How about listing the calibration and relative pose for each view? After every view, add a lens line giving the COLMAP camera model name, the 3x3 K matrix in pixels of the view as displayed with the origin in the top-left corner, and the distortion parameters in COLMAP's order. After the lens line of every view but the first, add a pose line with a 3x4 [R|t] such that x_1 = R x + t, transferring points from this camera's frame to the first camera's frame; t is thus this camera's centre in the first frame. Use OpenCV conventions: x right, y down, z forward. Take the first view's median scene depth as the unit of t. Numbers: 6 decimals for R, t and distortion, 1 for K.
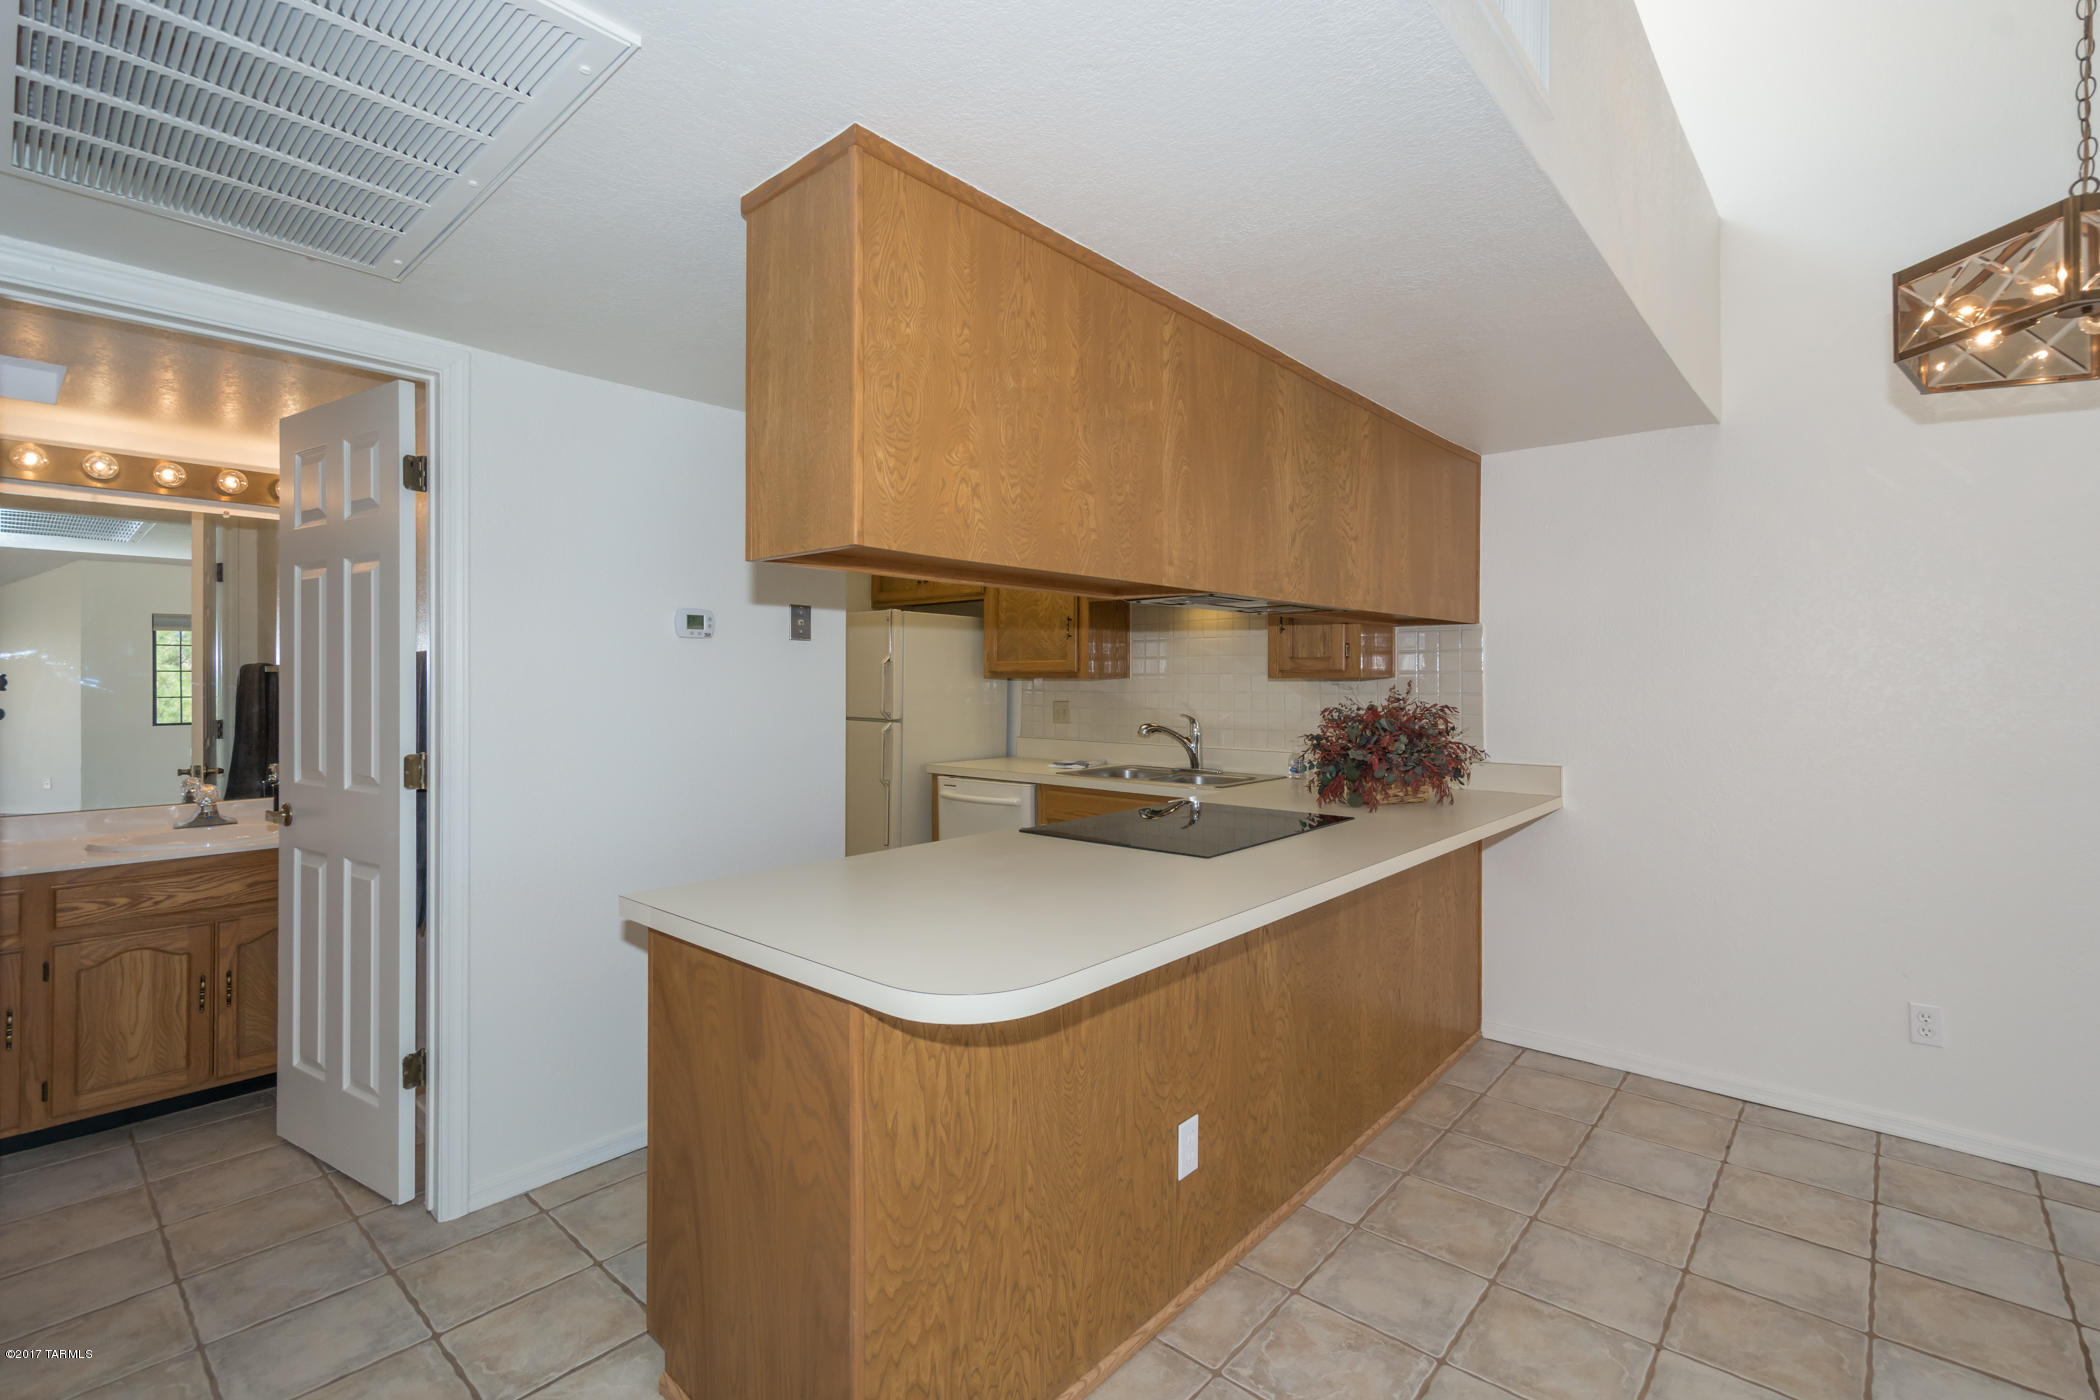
lens RADIAL K [[946.1, 0, 1052.3], [0, 946.1, 693.0], [0, 0, 1]] dist [0.026657, -0.010296]
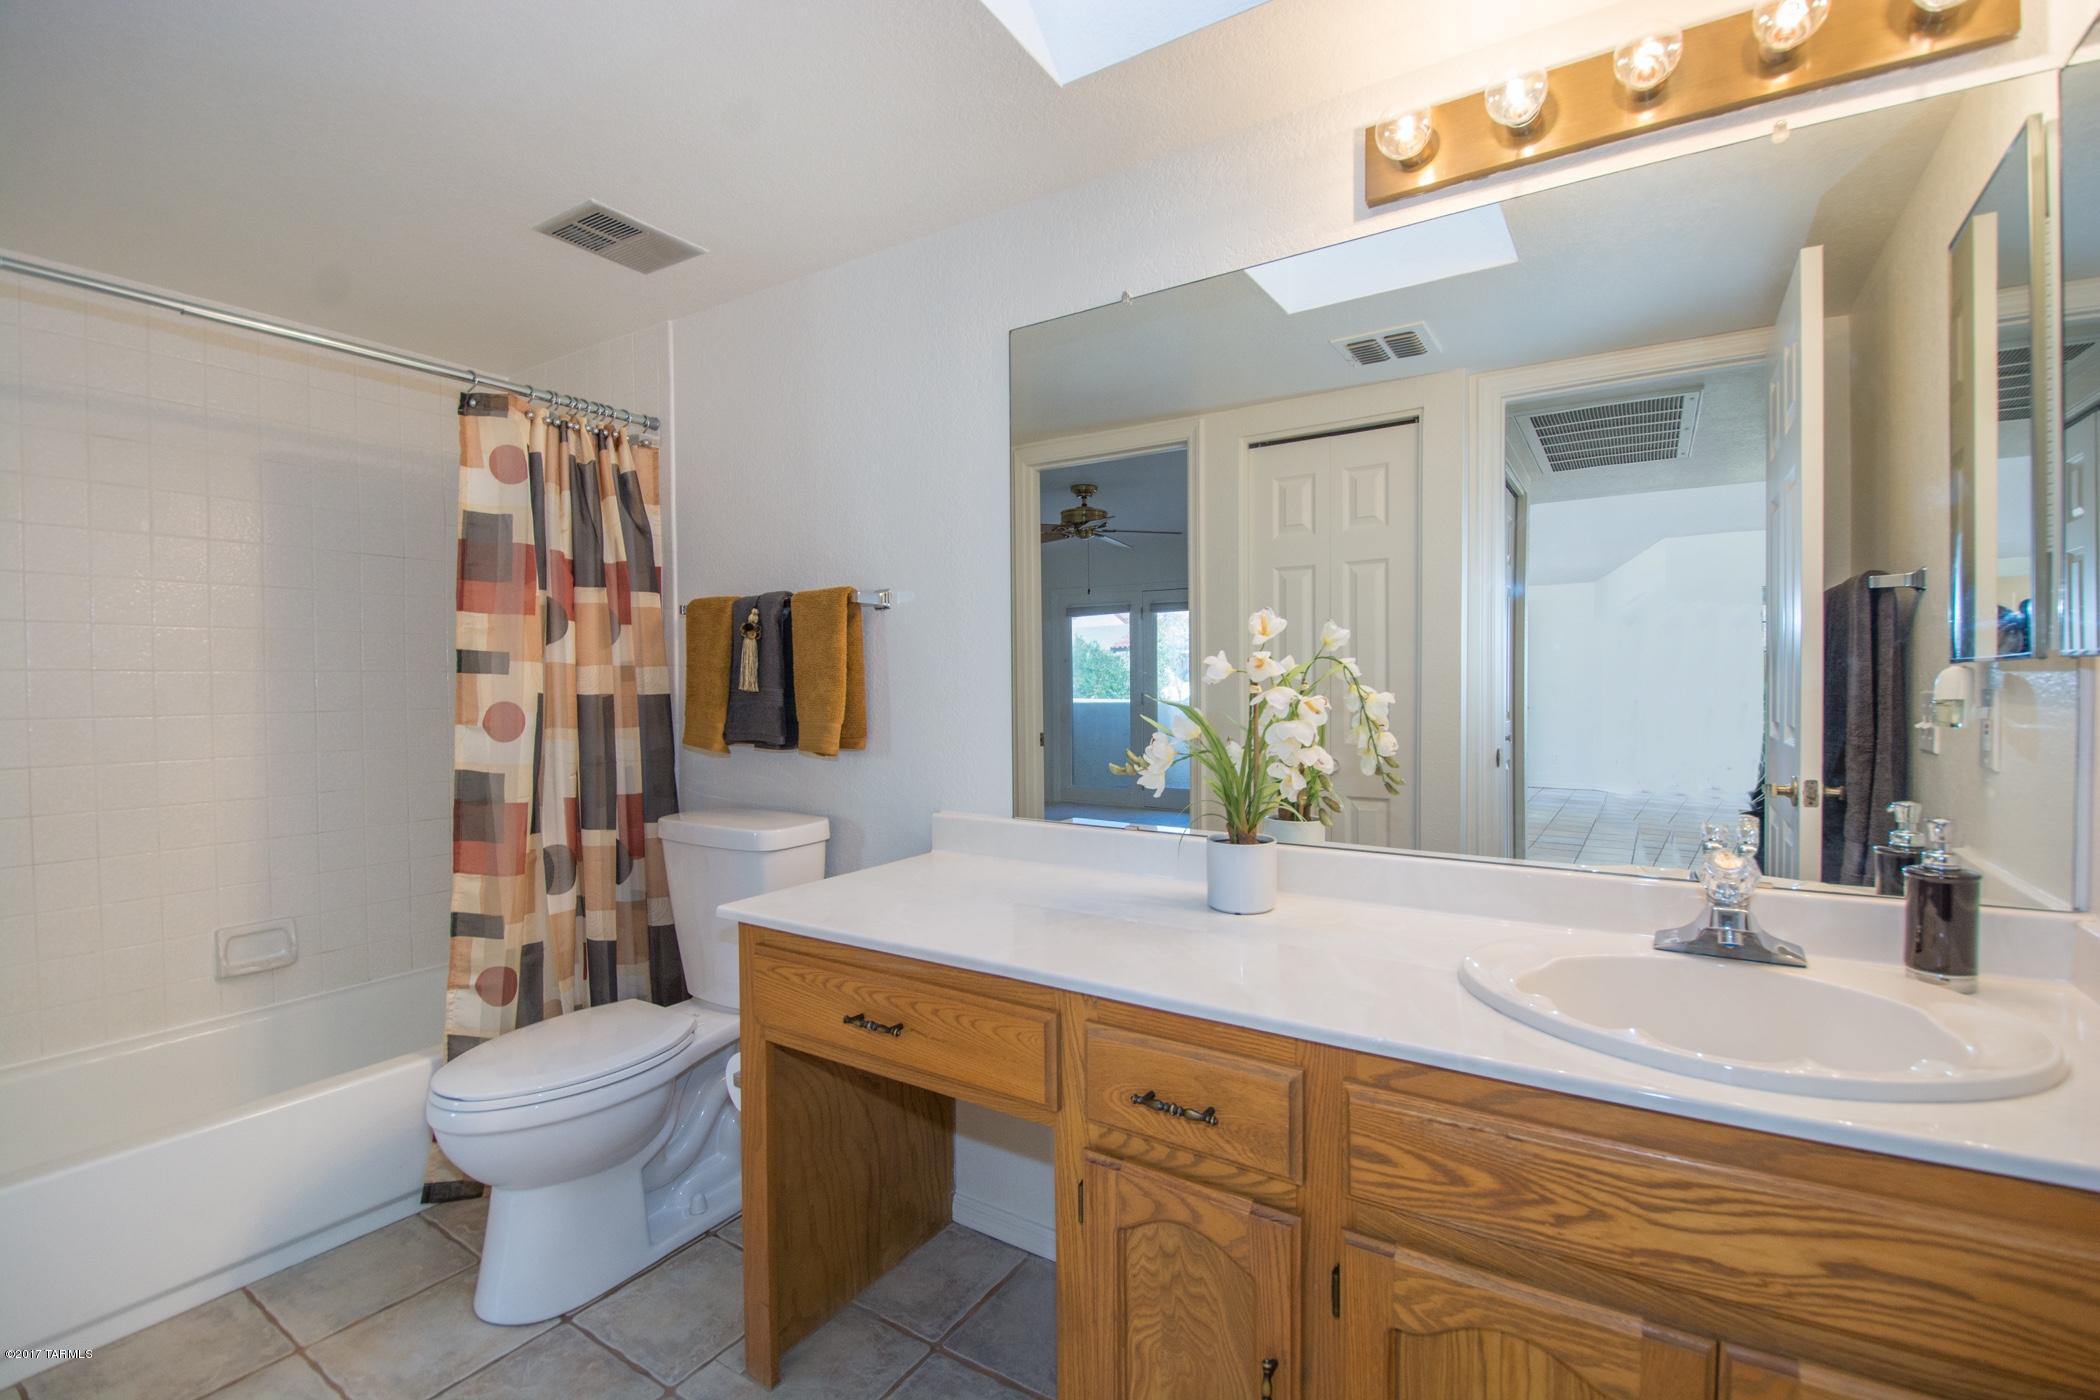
lens RADIAL K [[908.0, 0, 1055.6], [0, 908.0, 697.2], [0, 0, 1]] dist [0.011308, -0.020209]
pose [[0.163948, 0.014855, -0.986357, -0.239422], [0.002541, 0.999877, 0.015481, 0.011920], [0.986466, -0.005045, 0.163890, 0.284243]]
